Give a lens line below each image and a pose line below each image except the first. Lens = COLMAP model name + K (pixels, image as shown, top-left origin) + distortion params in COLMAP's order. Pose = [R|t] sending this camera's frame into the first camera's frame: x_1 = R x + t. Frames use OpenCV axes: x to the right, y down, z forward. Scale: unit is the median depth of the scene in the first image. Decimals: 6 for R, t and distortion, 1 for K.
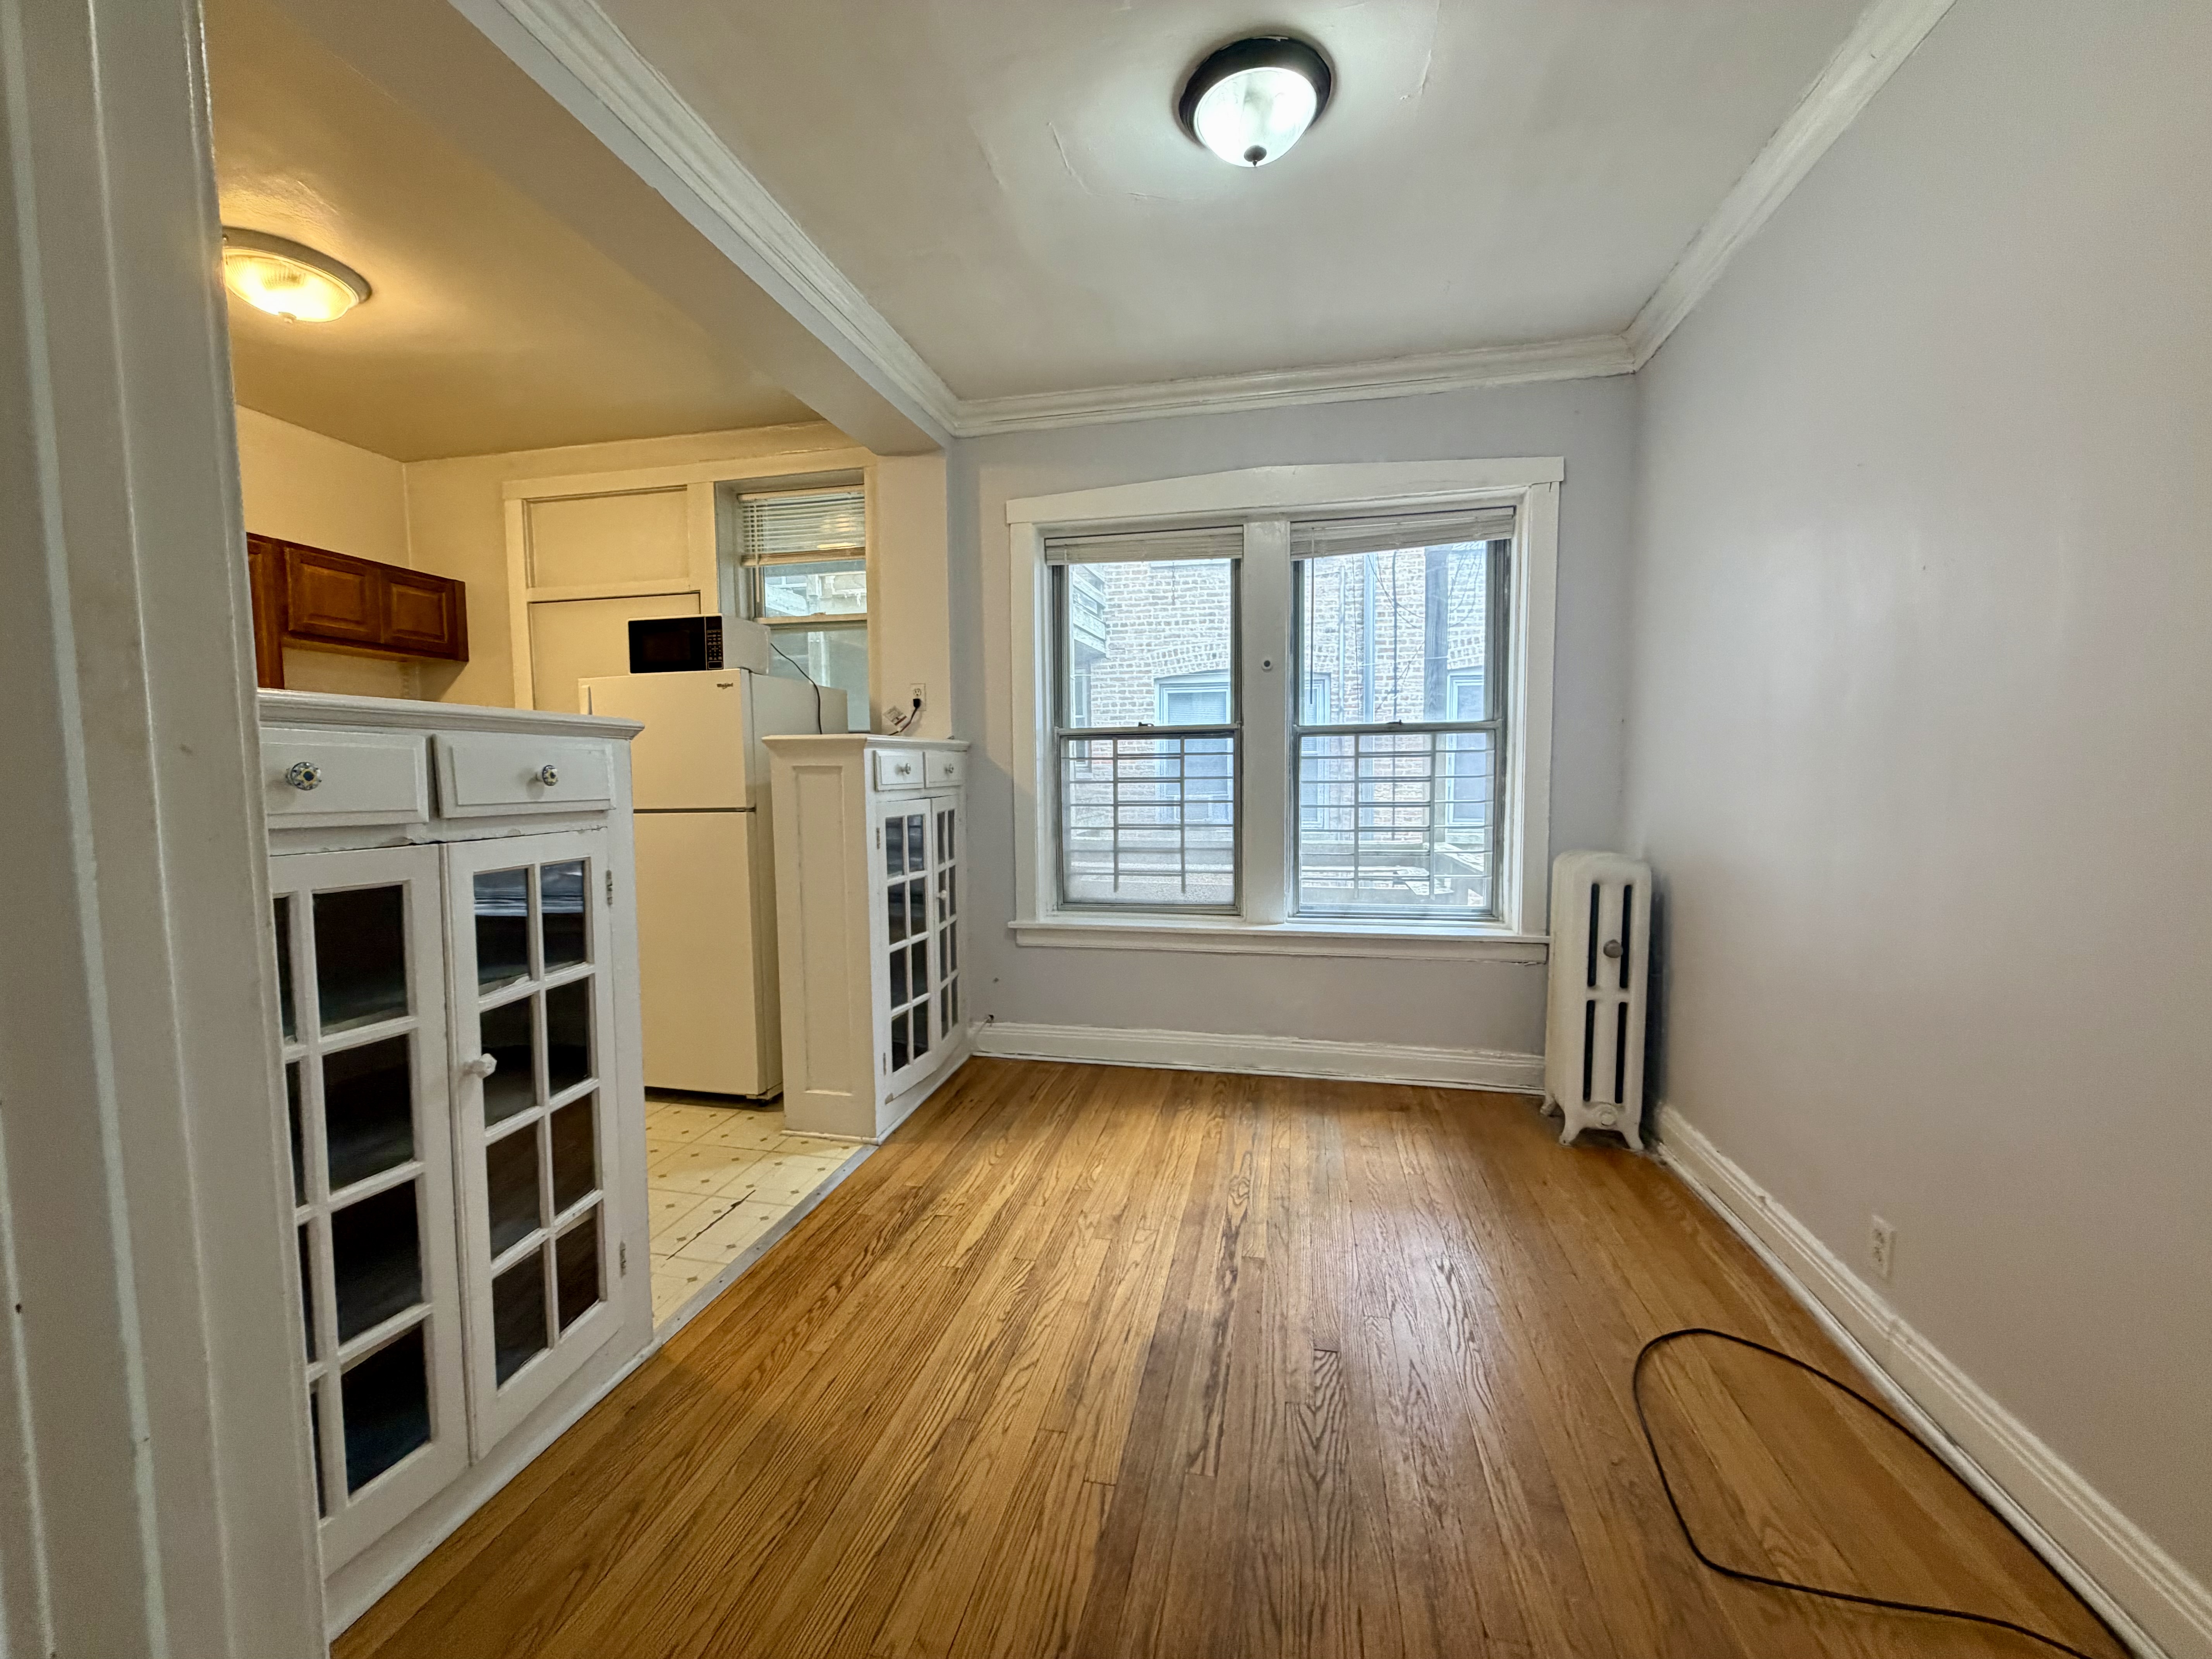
lens RADIAL K [[881.5, 0, 1105.1], [0, 881.5, 832.2], [0, 0, 1]] dist [-0.000456, -0.000285]
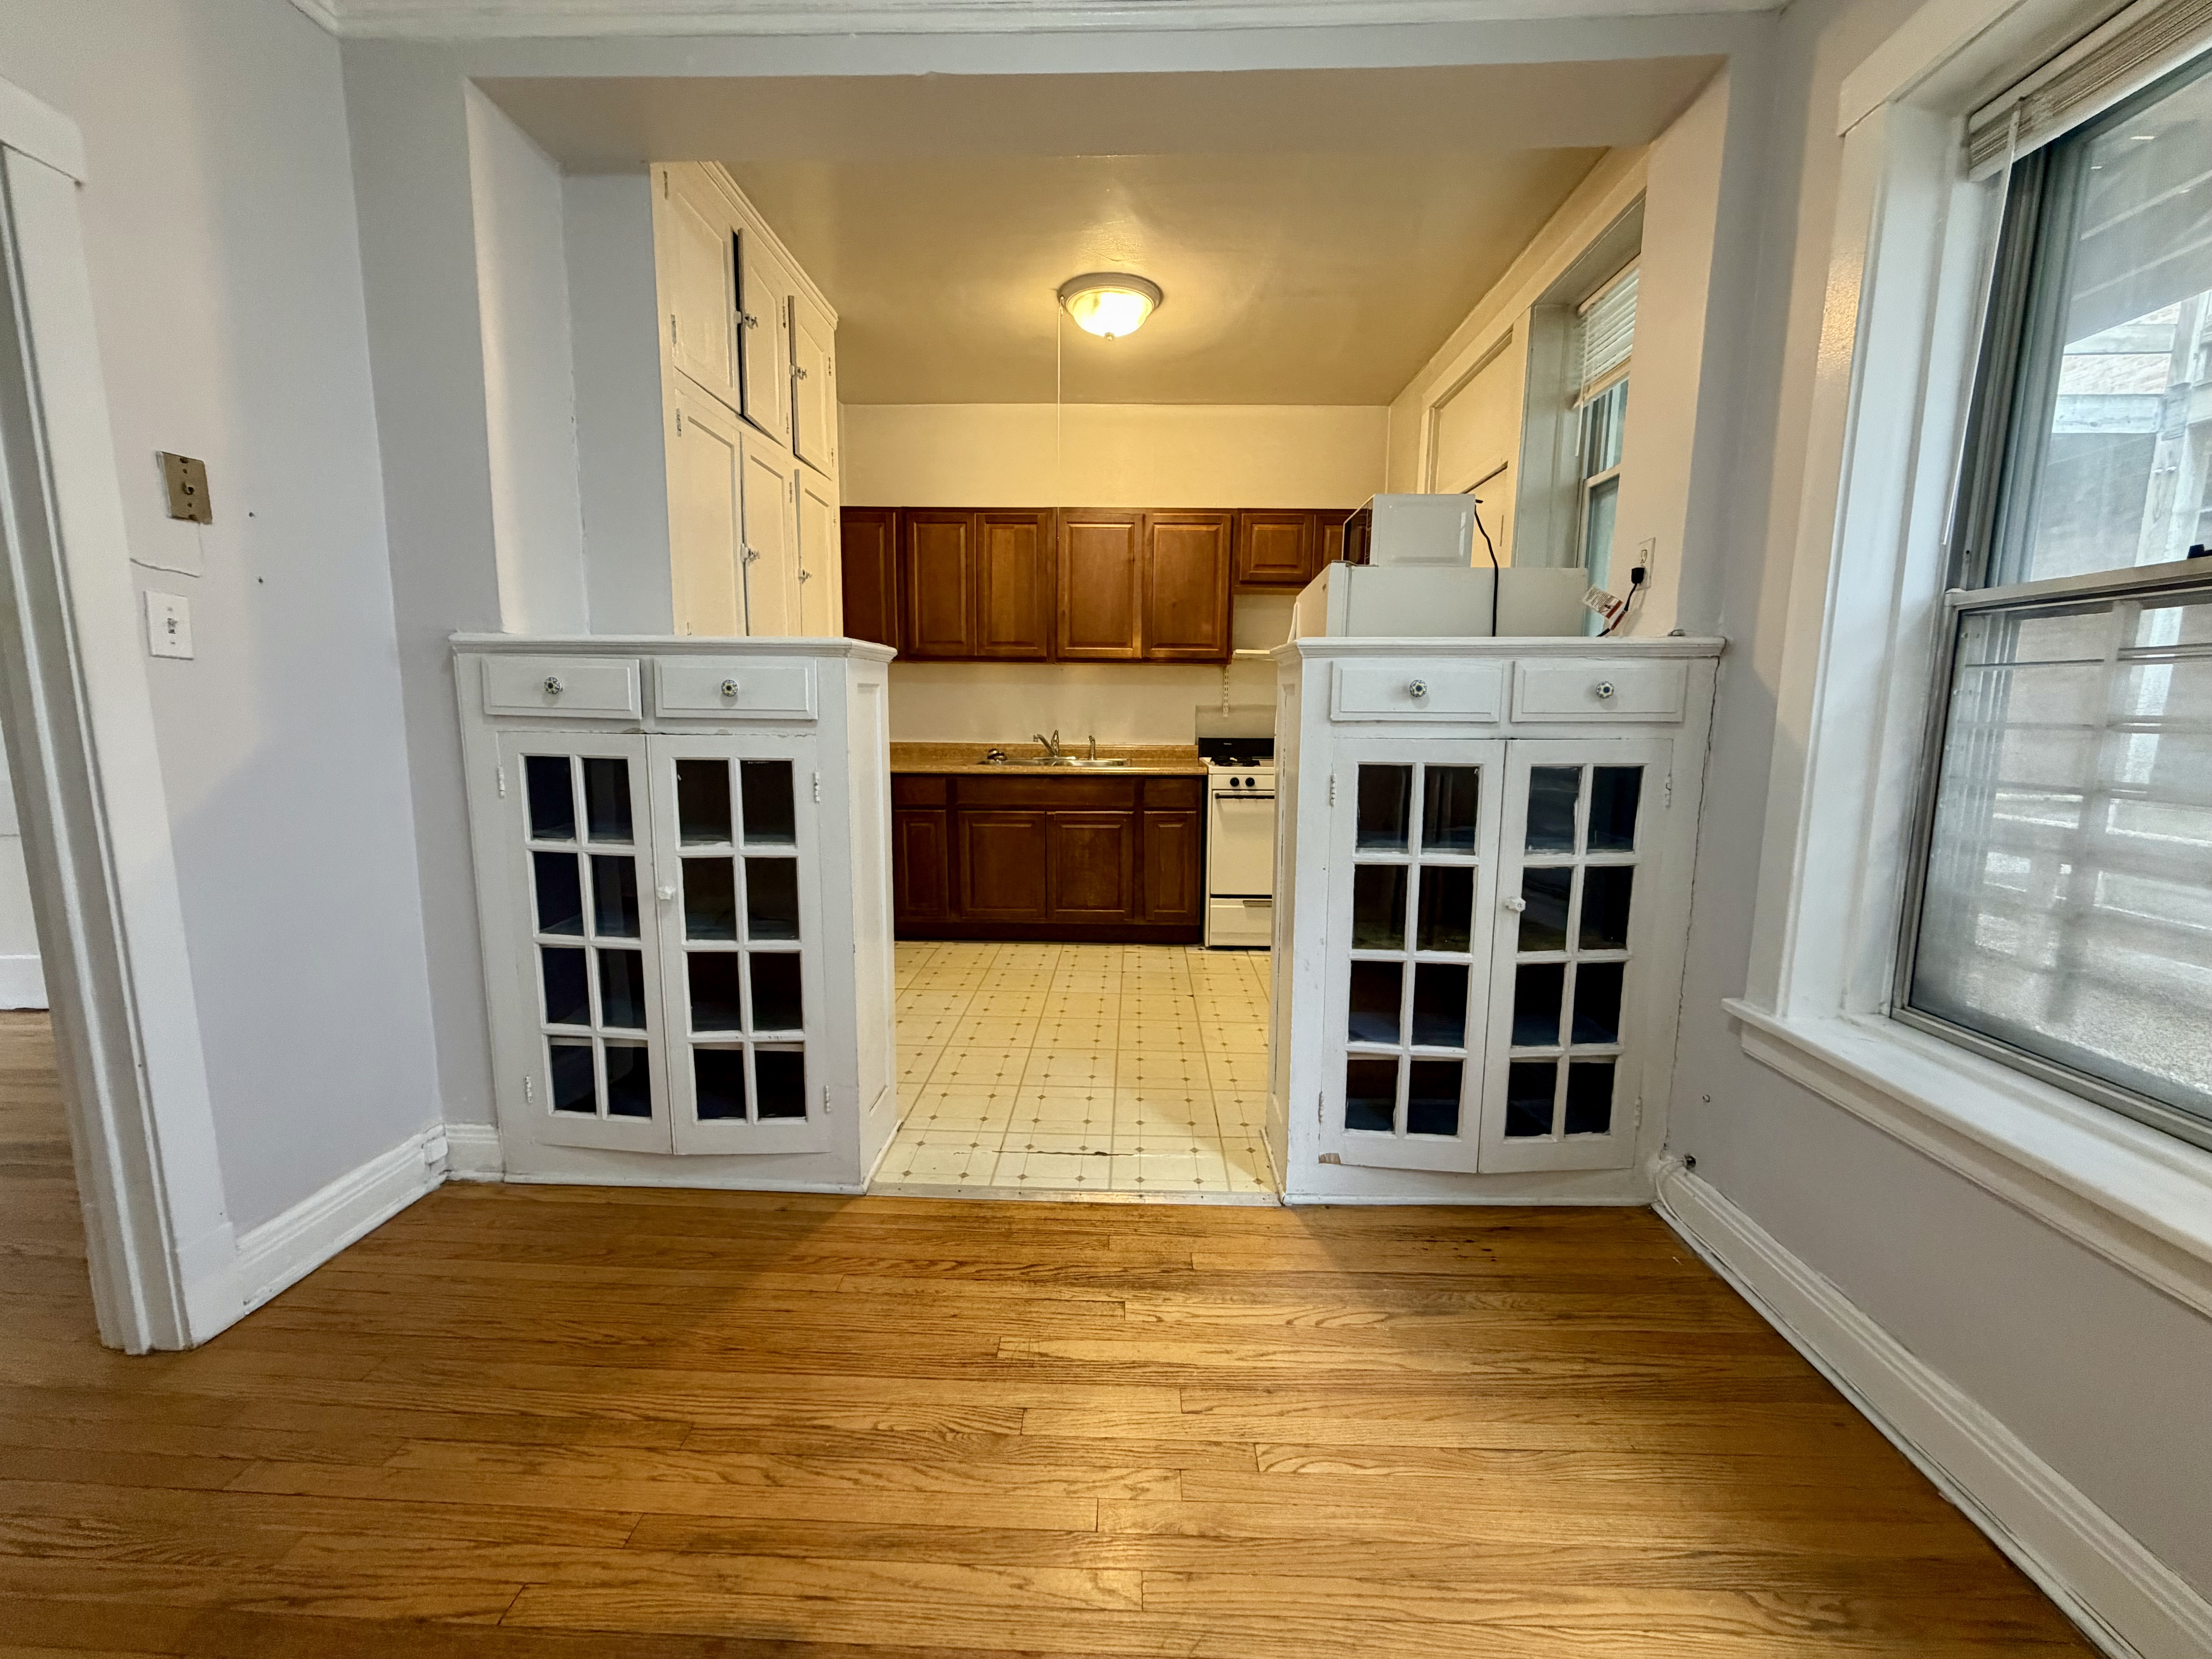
lens RADIAL K [[881.5, 0, 1103.6], [0, 881.5, 833.3], [0, 0, 1]] dist [-0.000456, -0.000285]
pose [[0.174086, 0.155981, -0.972298, 0.434956], [-0.079079, 0.986401, 0.144084, -0.050649], [0.981550, 0.051805, 0.184053, 0.790240]]
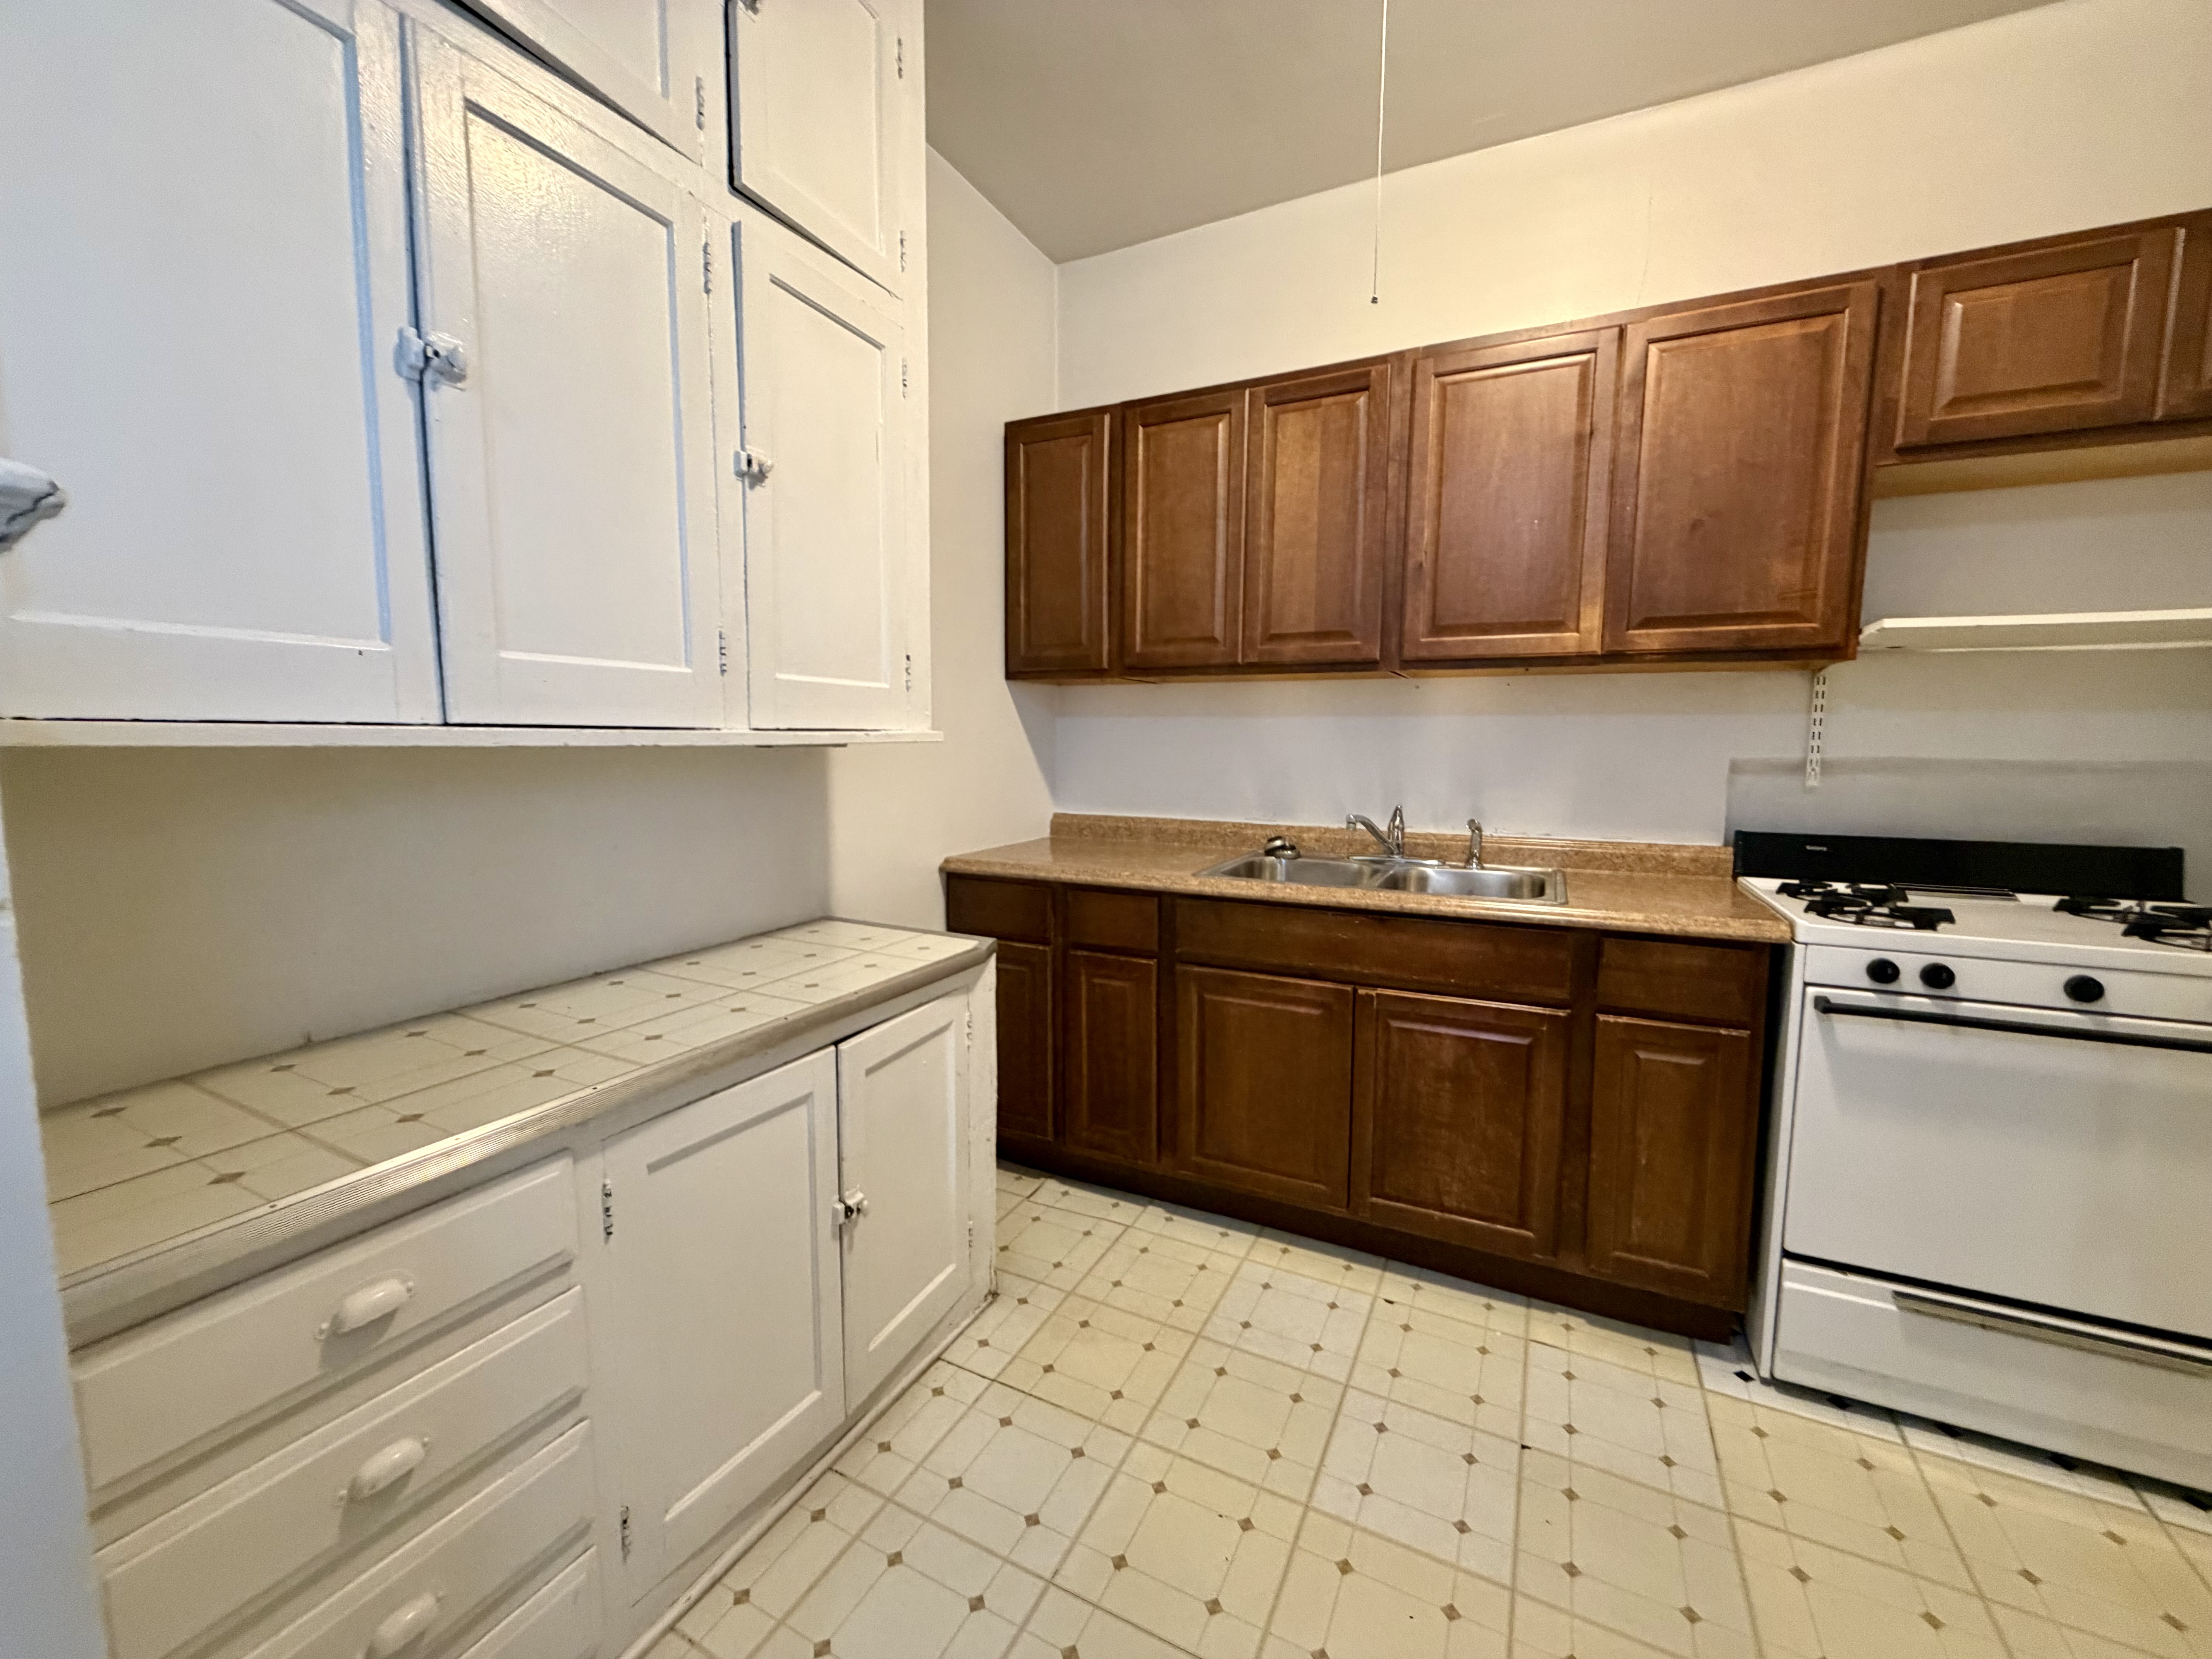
lens RADIAL K [[881.5, 0, 1107.9], [0, 881.5, 826.5], [0, 0, 1]] dist [-0.000456, -0.000285]
pose [[-0.254088, 0.104882, -0.961477, -0.414082], [-0.071786, 0.989316, 0.126889, -0.064018], [0.964513, 0.101262, -0.243845, 0.950043]]
